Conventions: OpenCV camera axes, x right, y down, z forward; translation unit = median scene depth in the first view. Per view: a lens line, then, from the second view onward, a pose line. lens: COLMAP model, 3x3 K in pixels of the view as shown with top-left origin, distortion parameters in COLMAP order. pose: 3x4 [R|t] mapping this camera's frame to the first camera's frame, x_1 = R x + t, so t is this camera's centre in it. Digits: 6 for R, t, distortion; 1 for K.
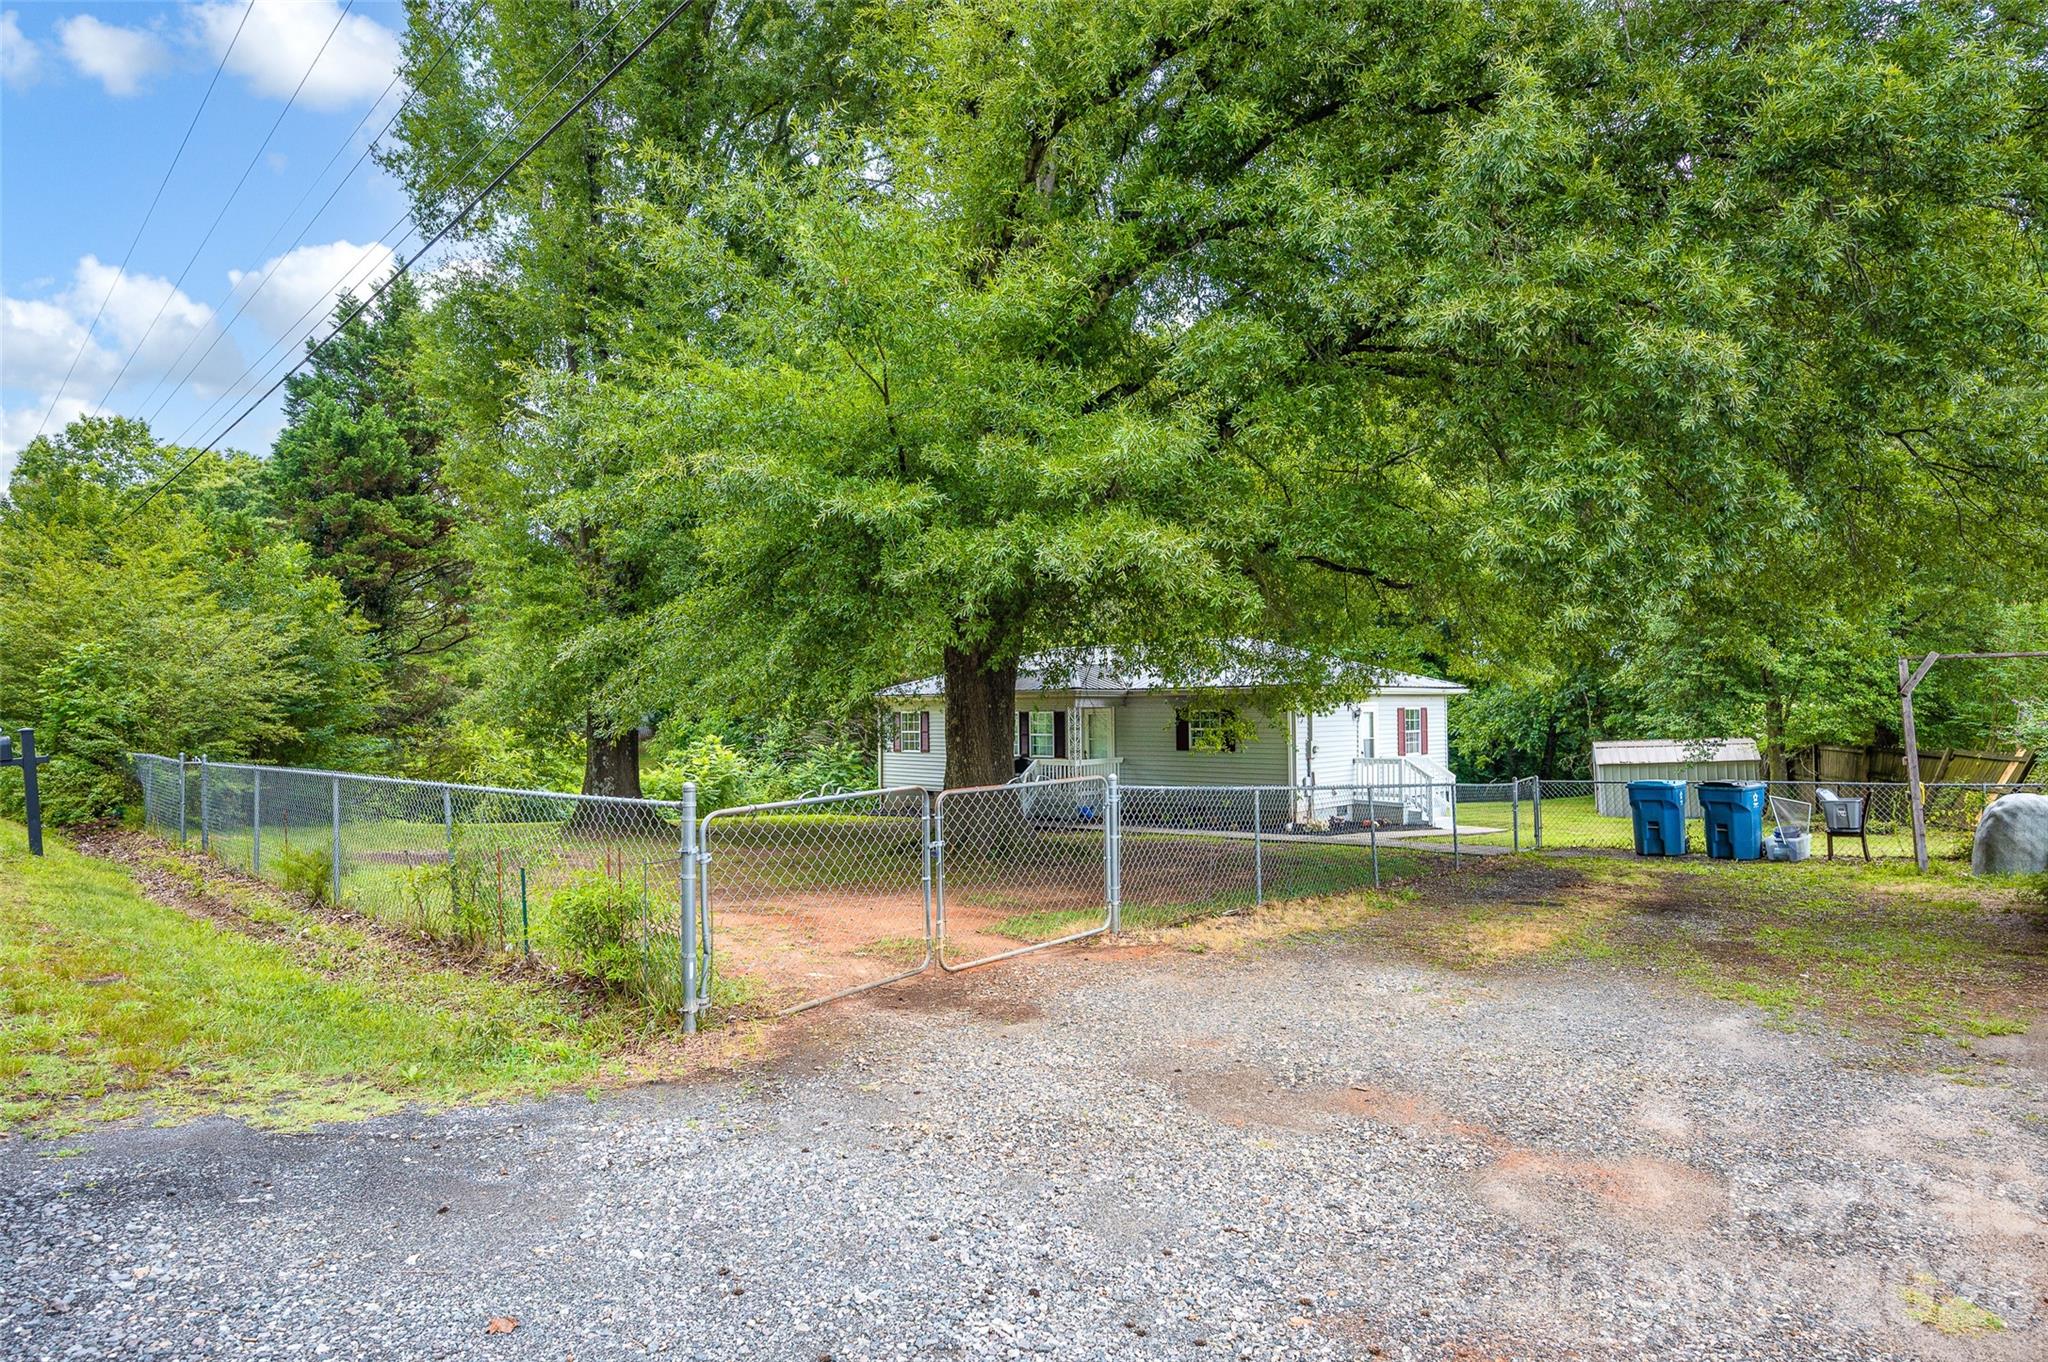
lens RADIAL K [[1136.9, 0, 1024.0], [0, 1136.9, 681.0], [0, 0, 1]] dist [-0.002097, -0.000272]
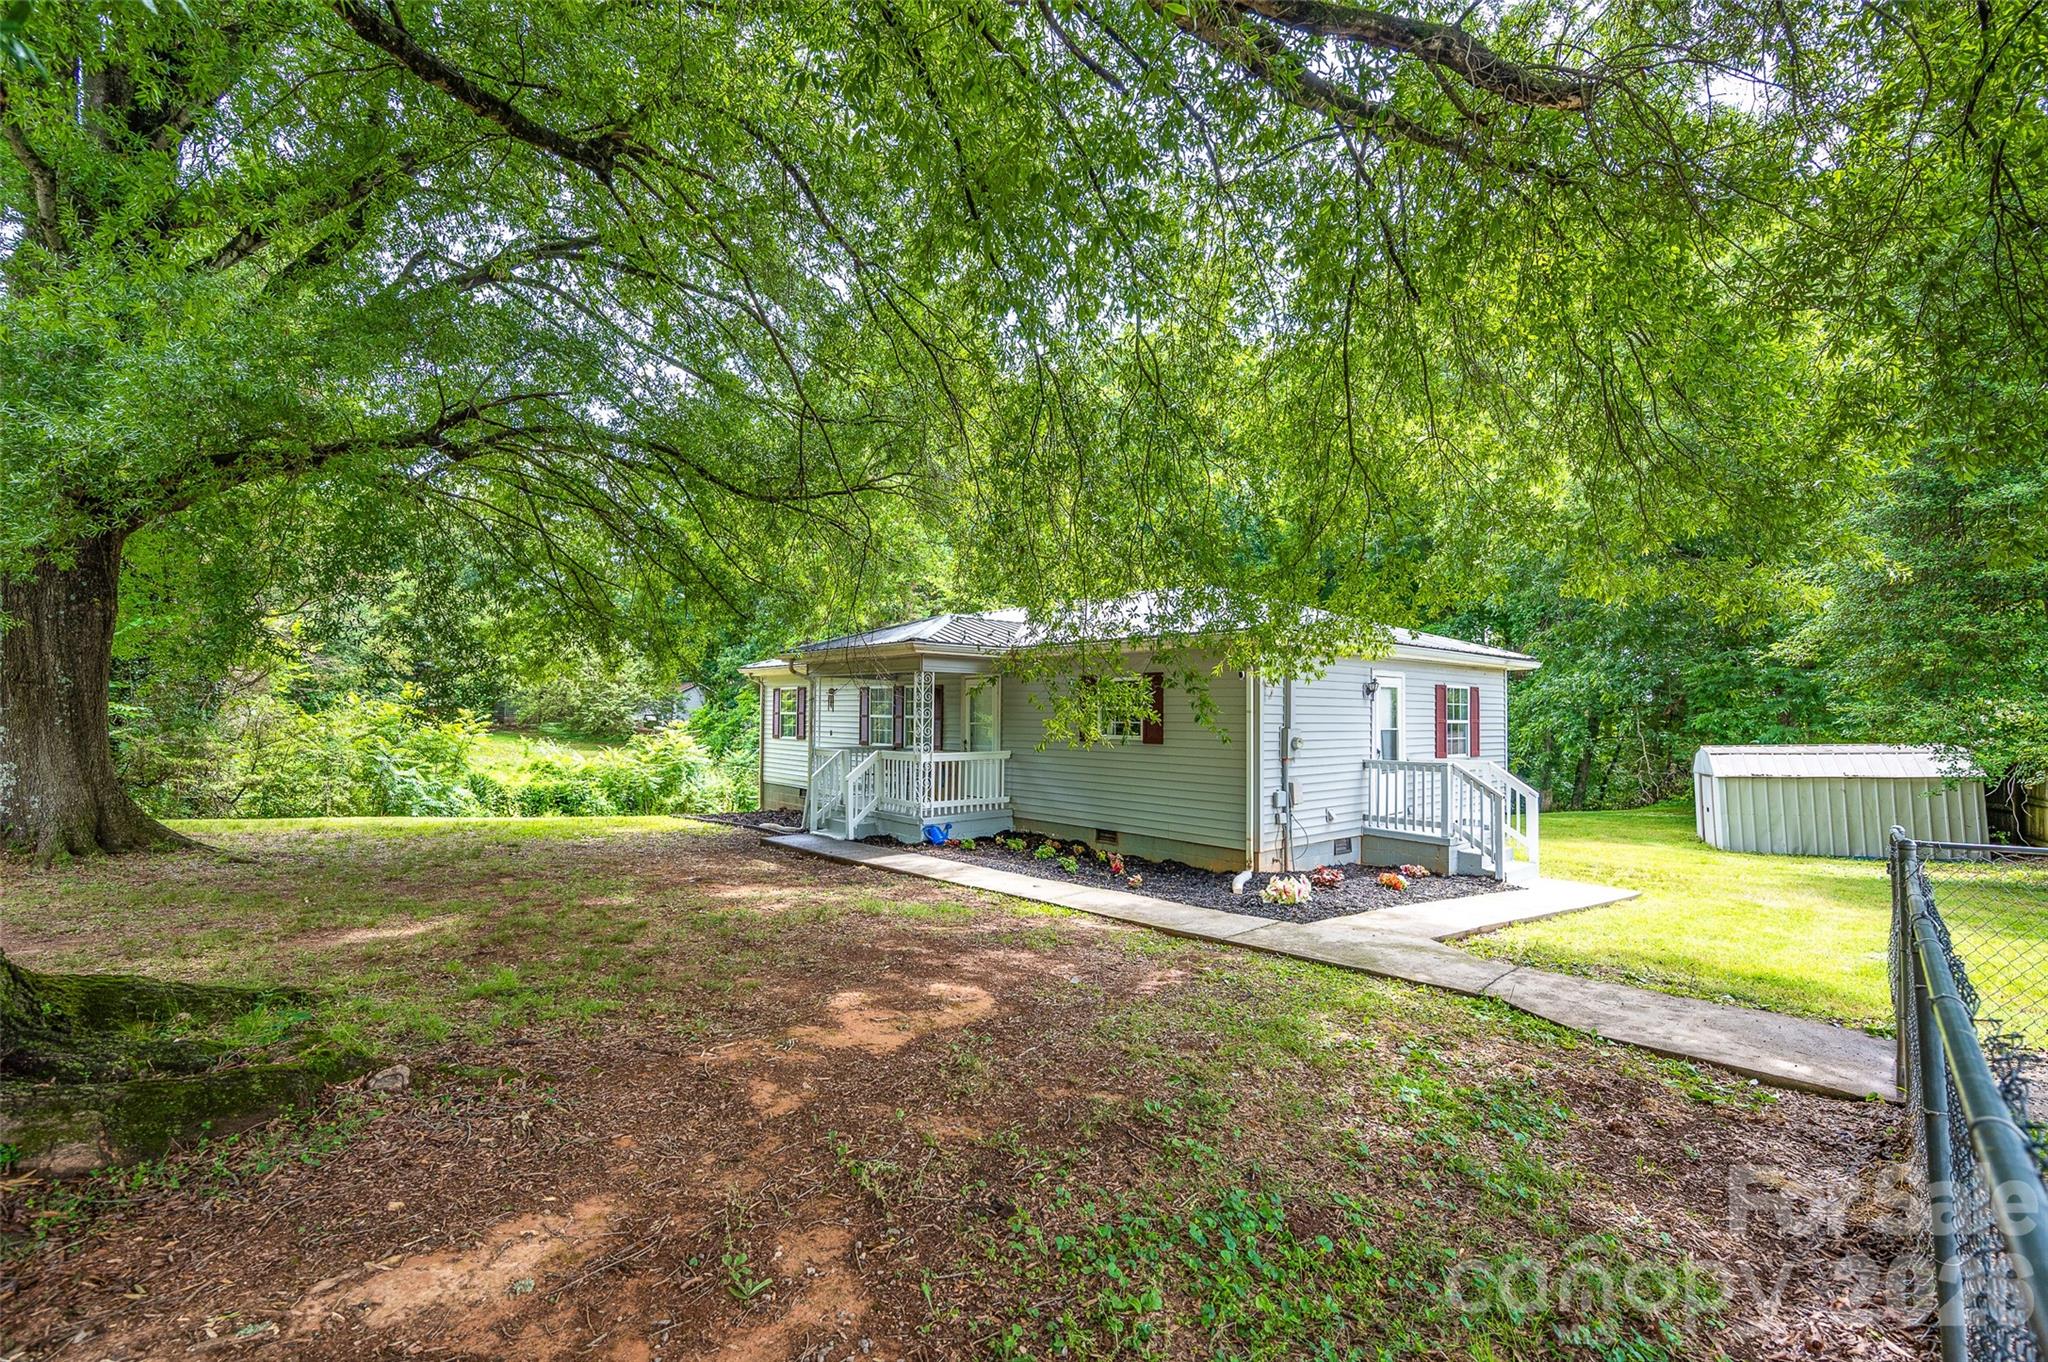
lens RADIAL K [[901.1, 0, 1024.0], [0, 901.1, 681.0], [0, 0, 1]] dist [-0.000299, 0.000016]
pose [[0.995878, 0.015359, -0.089395, 0.153460], [-0.016372, 0.999810, -0.010601, 0.034068], [0.089215, 0.012021, 0.995940, 0.510162]]
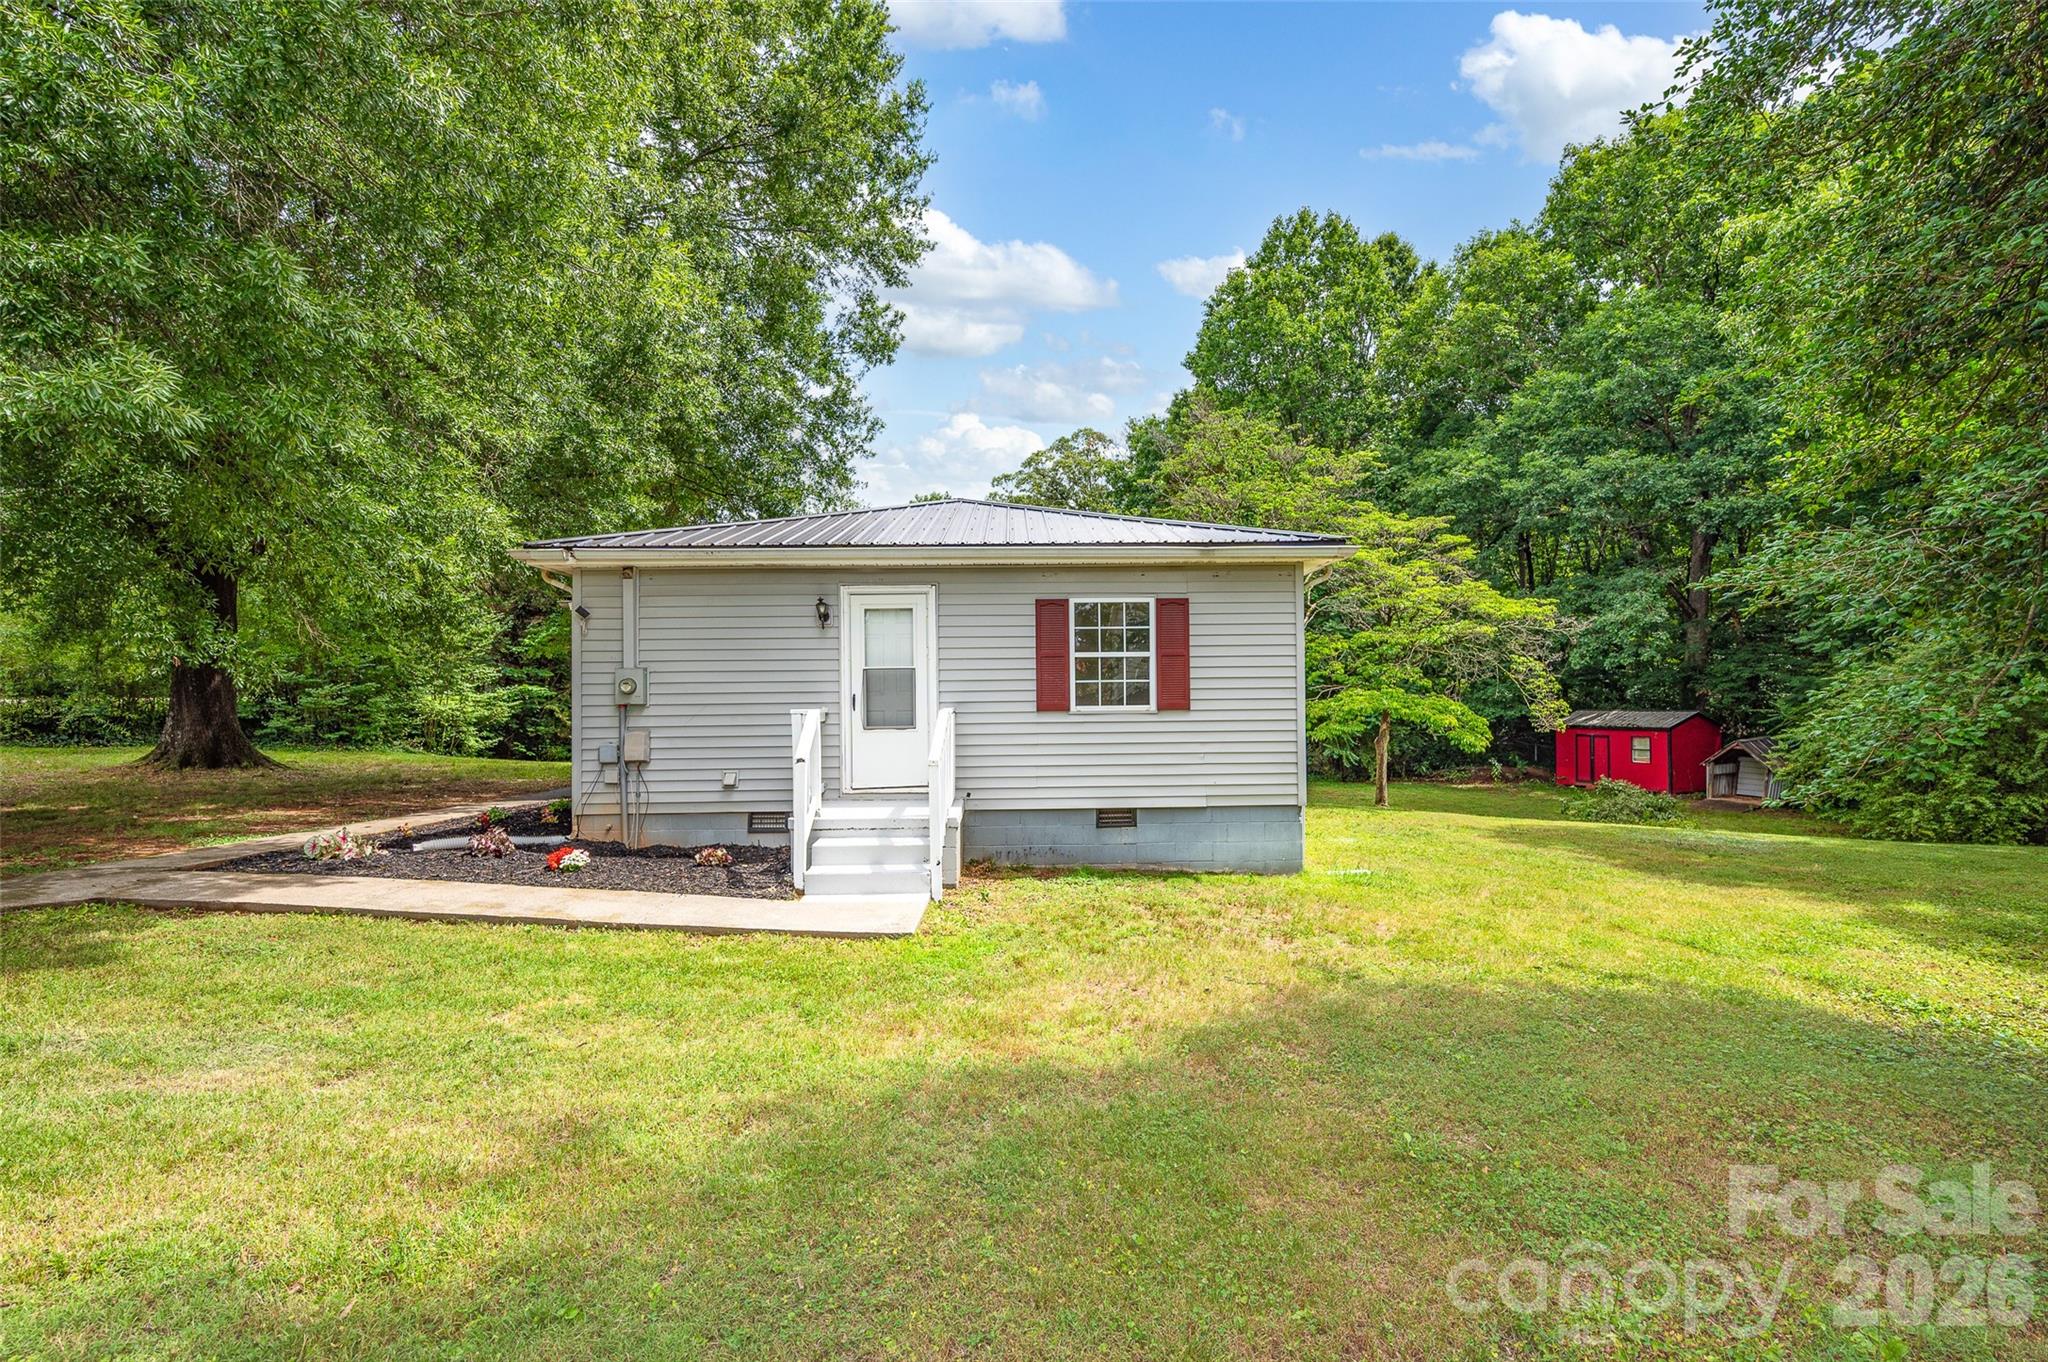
lens RADIAL K [[901.1, 0, 1024.0], [0, 901.1, 681.0], [0, 0, 1]] dist [-0.000299, 0.000016]
pose [[0.706267, -0.007948, -0.707901, 0.617990], [0.019276, 0.999782, 0.008005, 0.056340], [0.707683, -0.019299, 0.706266, 0.825097]]
